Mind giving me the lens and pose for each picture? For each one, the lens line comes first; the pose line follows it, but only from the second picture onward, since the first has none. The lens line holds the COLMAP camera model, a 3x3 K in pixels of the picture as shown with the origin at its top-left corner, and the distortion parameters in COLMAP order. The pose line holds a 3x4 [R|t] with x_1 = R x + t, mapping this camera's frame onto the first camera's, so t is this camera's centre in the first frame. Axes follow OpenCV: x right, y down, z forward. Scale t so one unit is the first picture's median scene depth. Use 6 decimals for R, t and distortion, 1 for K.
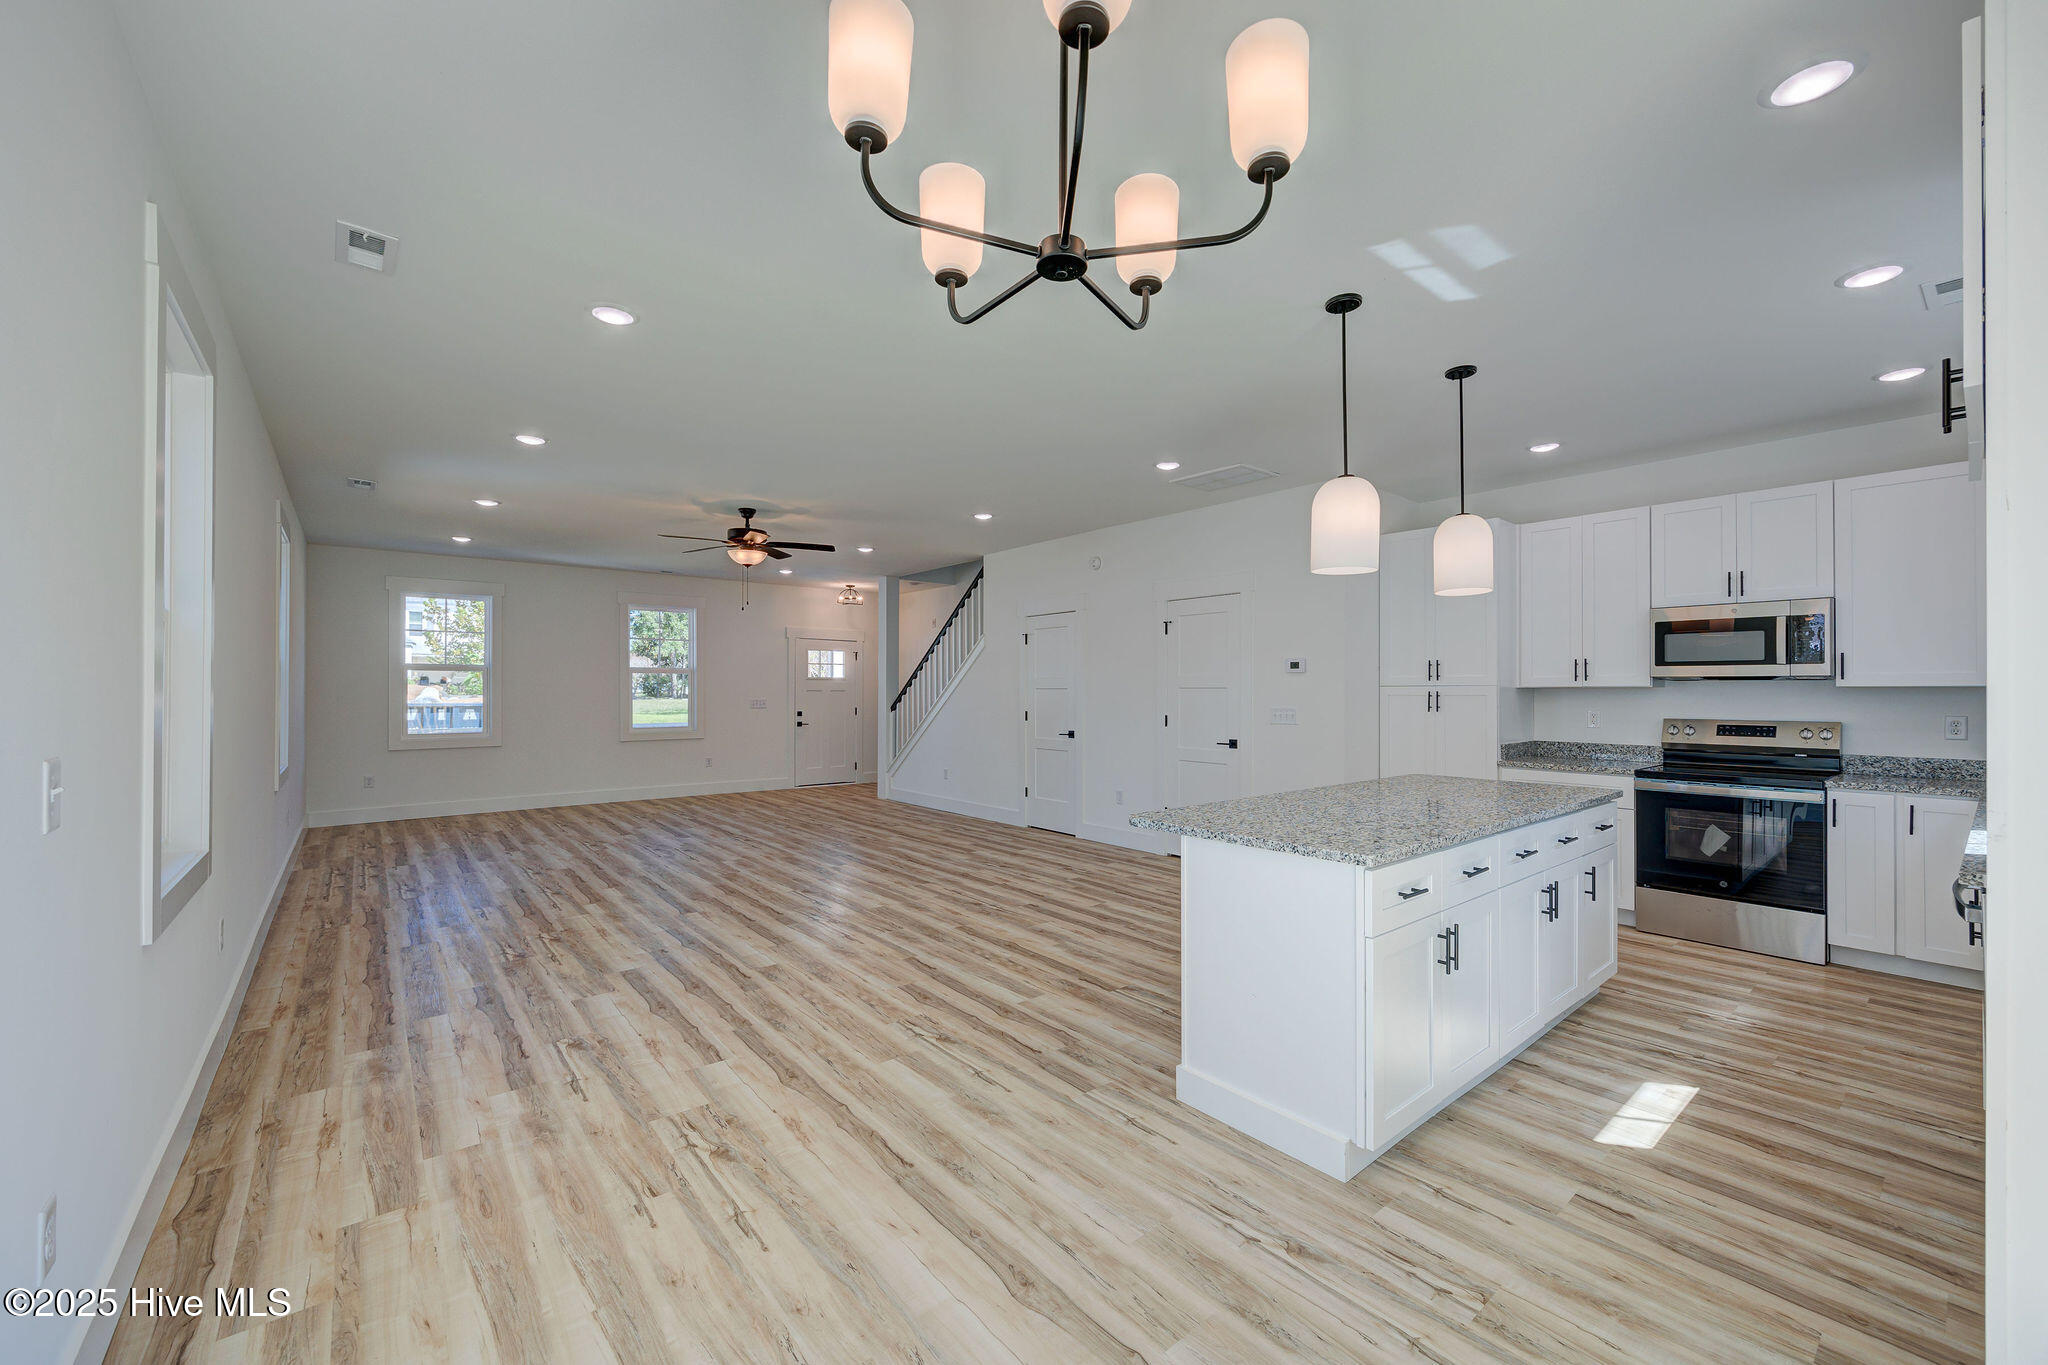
lens RADIAL K [[822.6, 0, 1014.1], [0, 822.6, 690.4], [0, 0, 1]] dist [-0.000780, -0.000553]
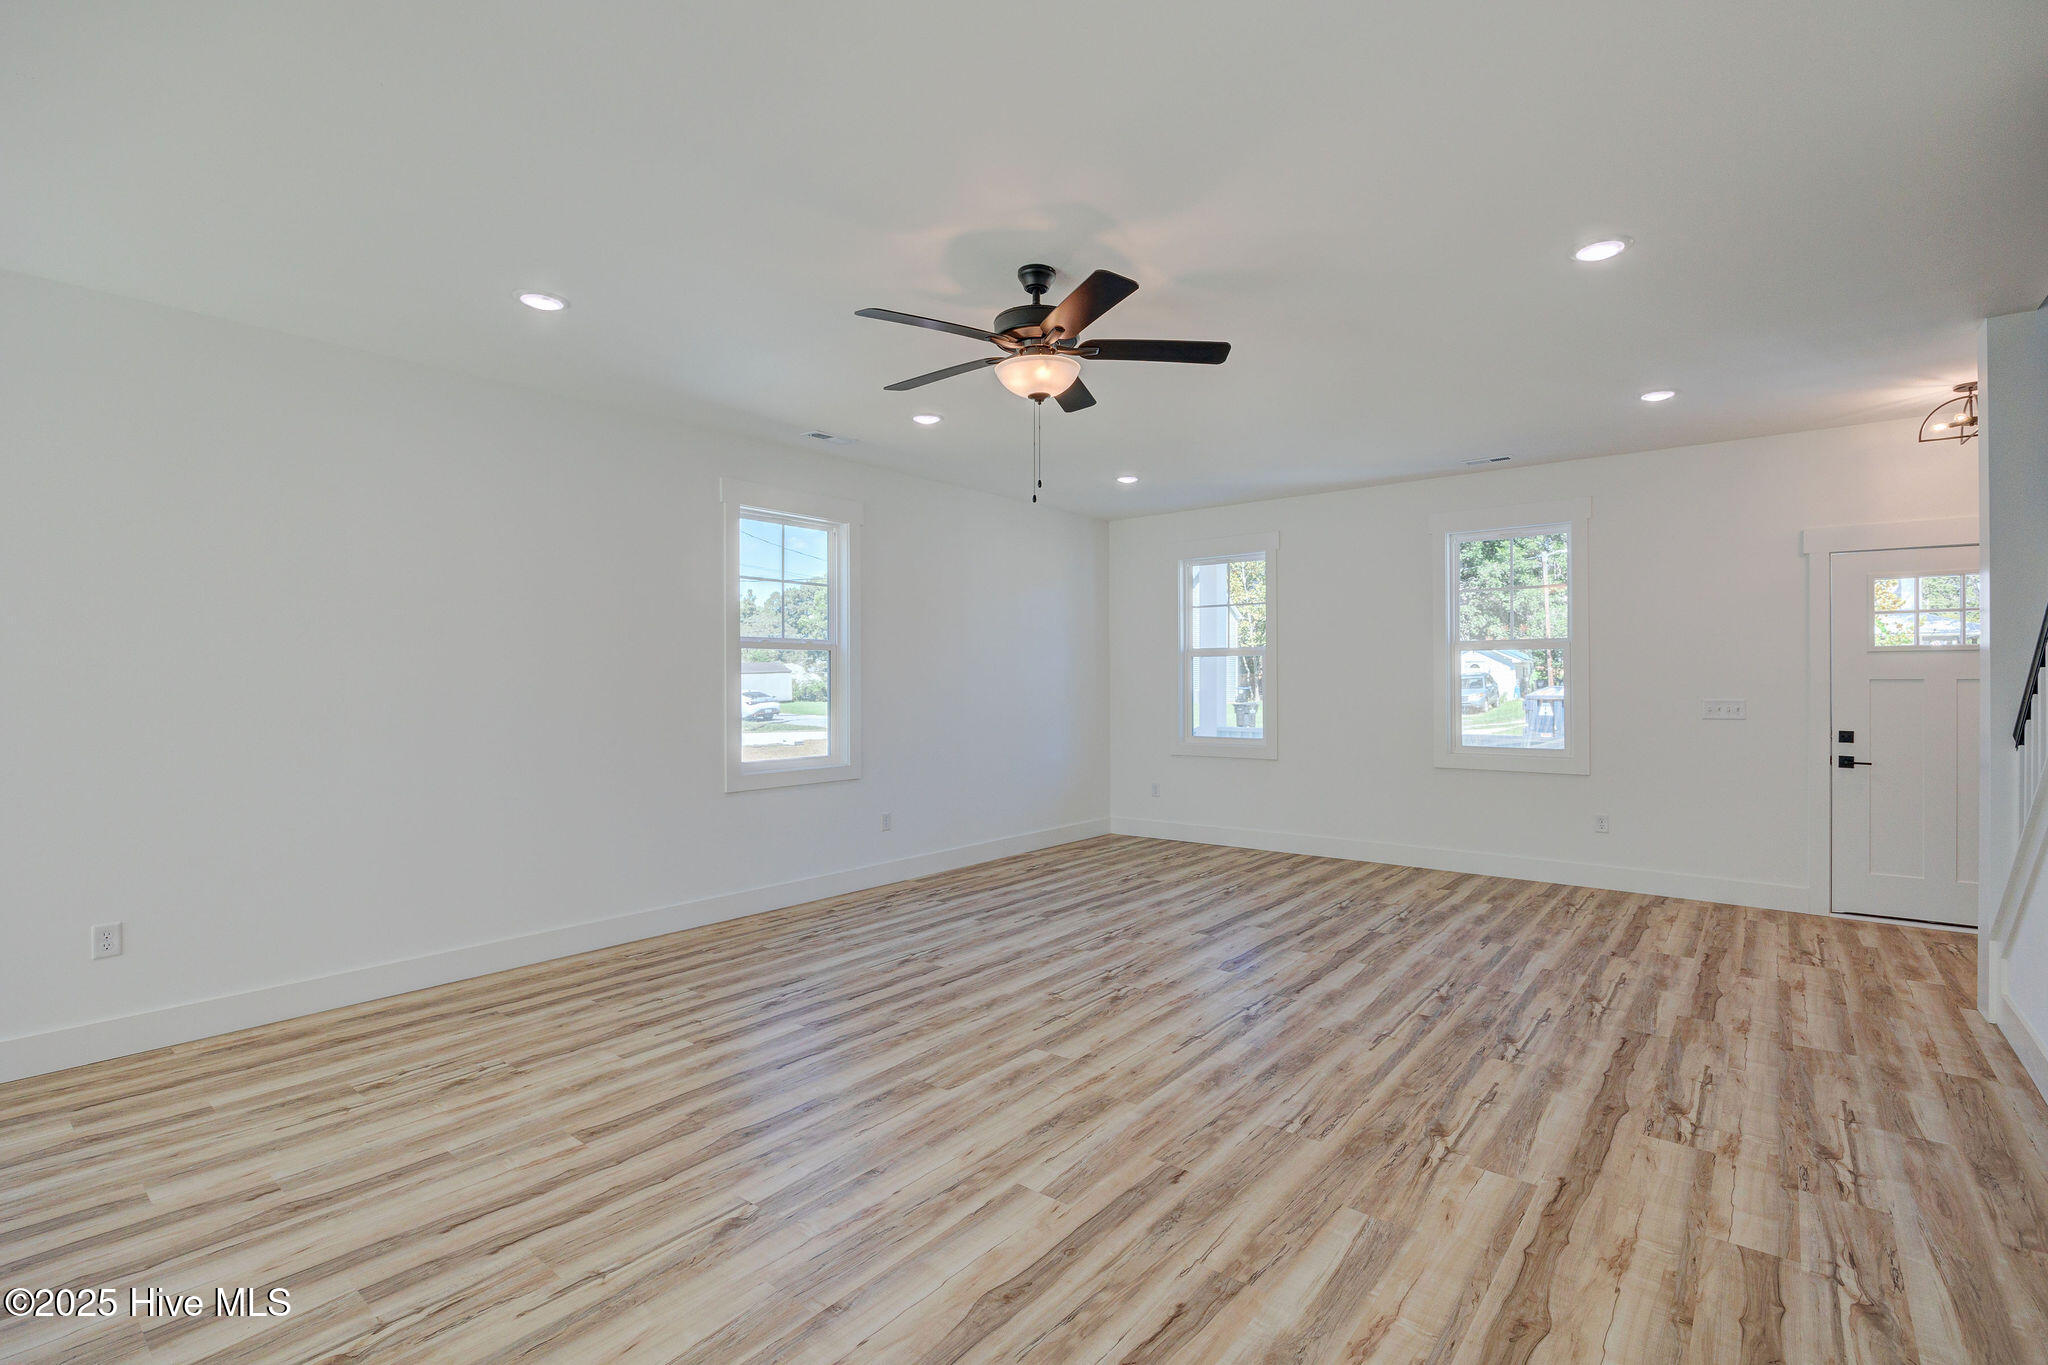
lens RADIAL K [[922.5, 0, 1053.1], [0, 922.5, 678.9], [0, 0, 1]] dist [-0.017379, 0.001461]
pose [[0.223209, -0.001309, -0.974770, 0.253003], [0.004995, 0.999988, -0.000200, -0.005996], [0.974758, -0.004824, 0.223212, 1.413714]]
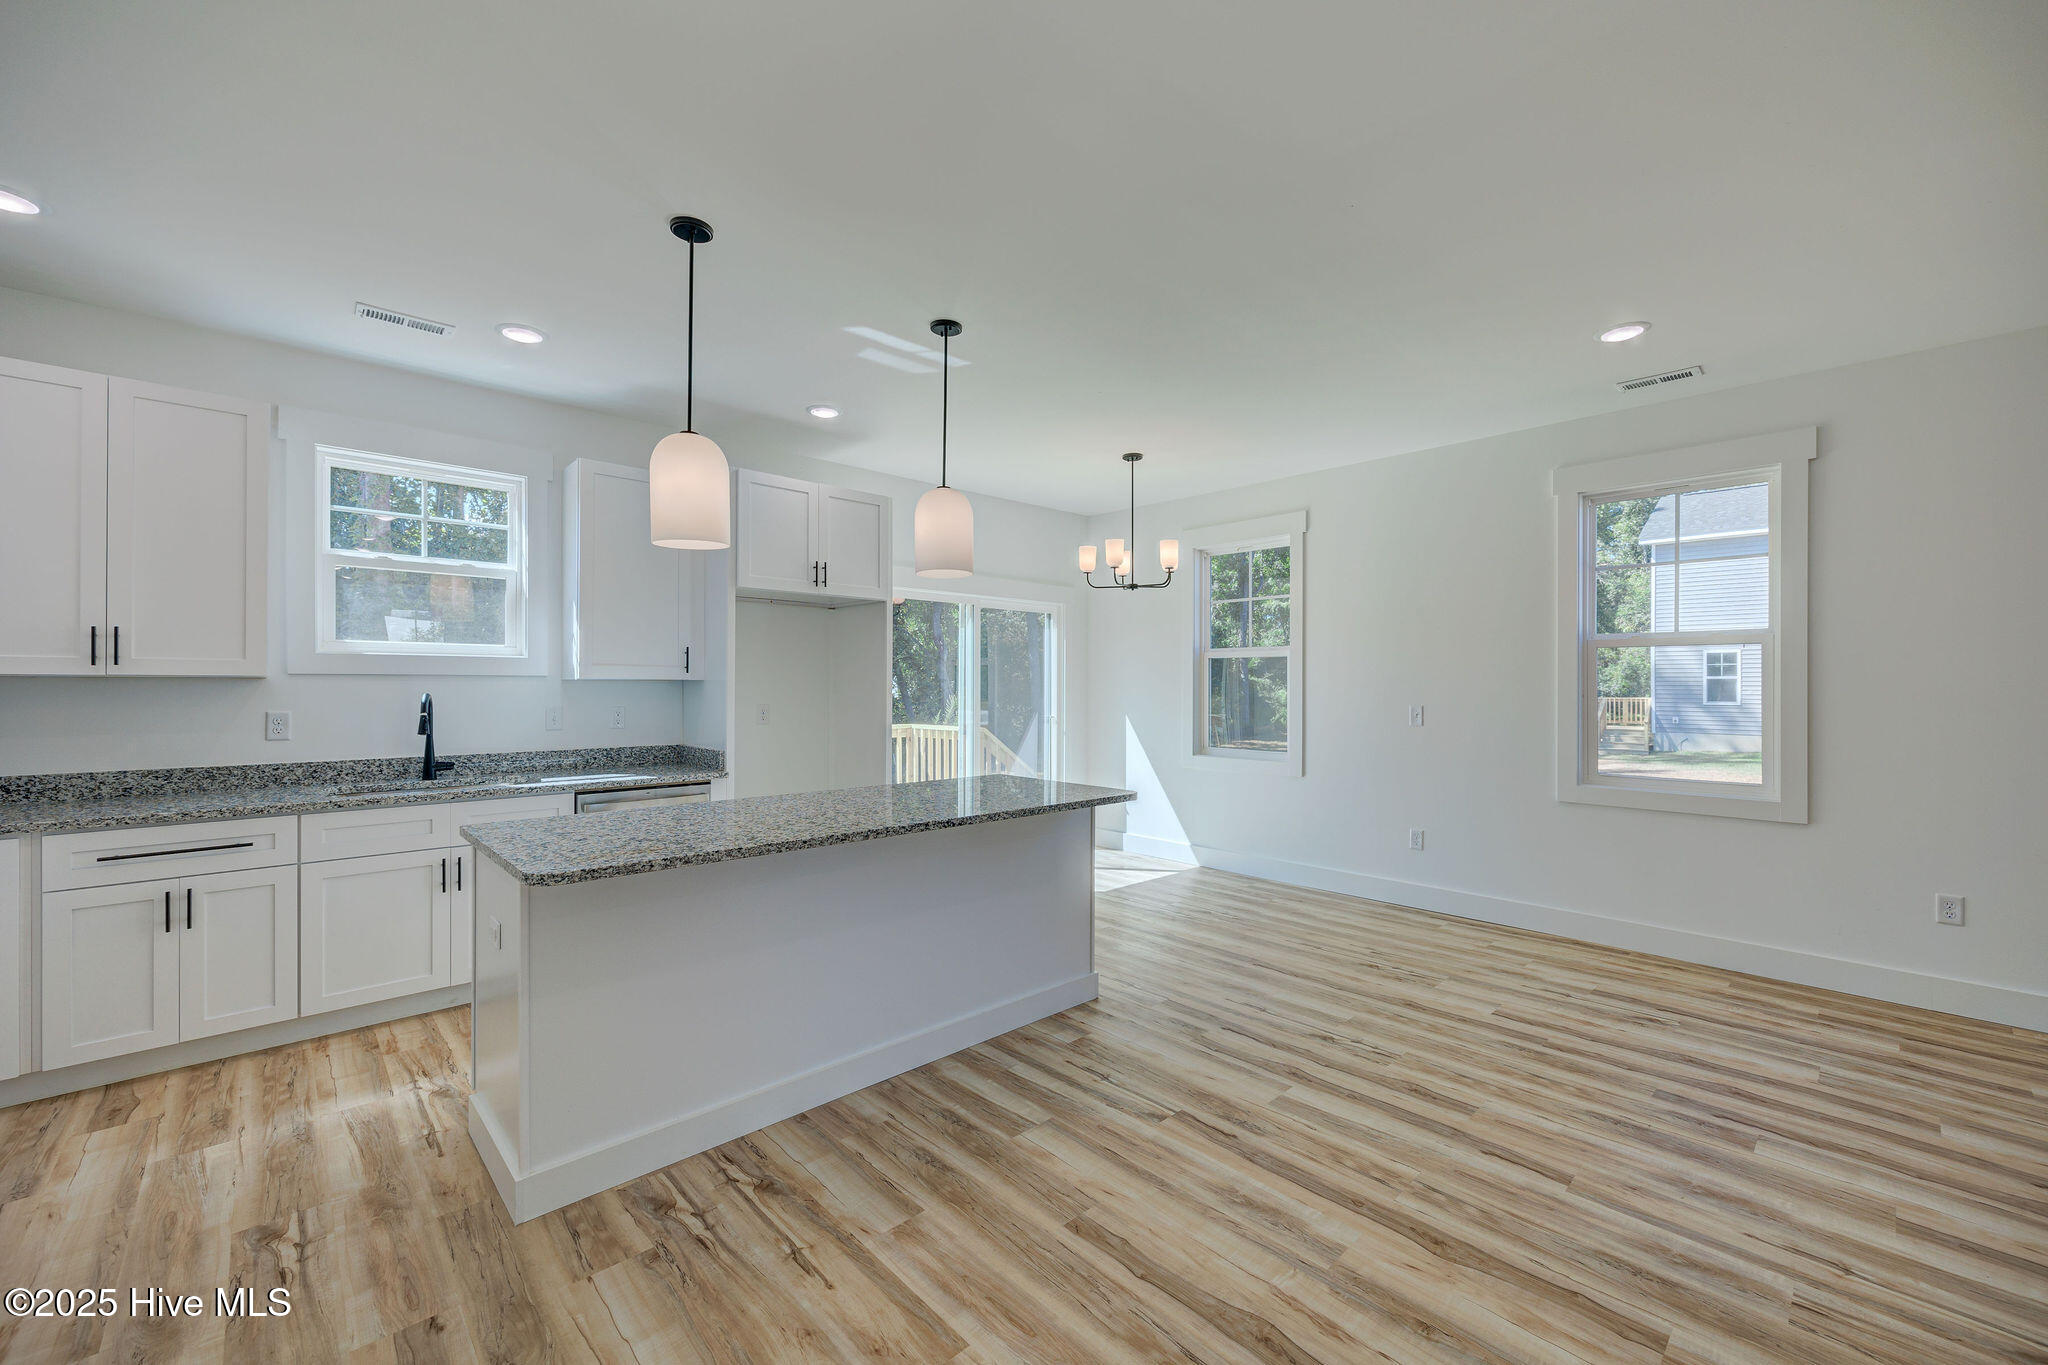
lens RADIAL K [[822.6, 0, 1018.6], [0, 822.6, 682.7], [0, 0, 1]] dist [-0.000780, -0.000553]
pose [[-0.997625, -0.002975, -0.068812, 0.276421], [-0.002888, 0.999995, -0.001358, -0.002730], [0.068816, -0.001156, -0.997629, 1.528256]]
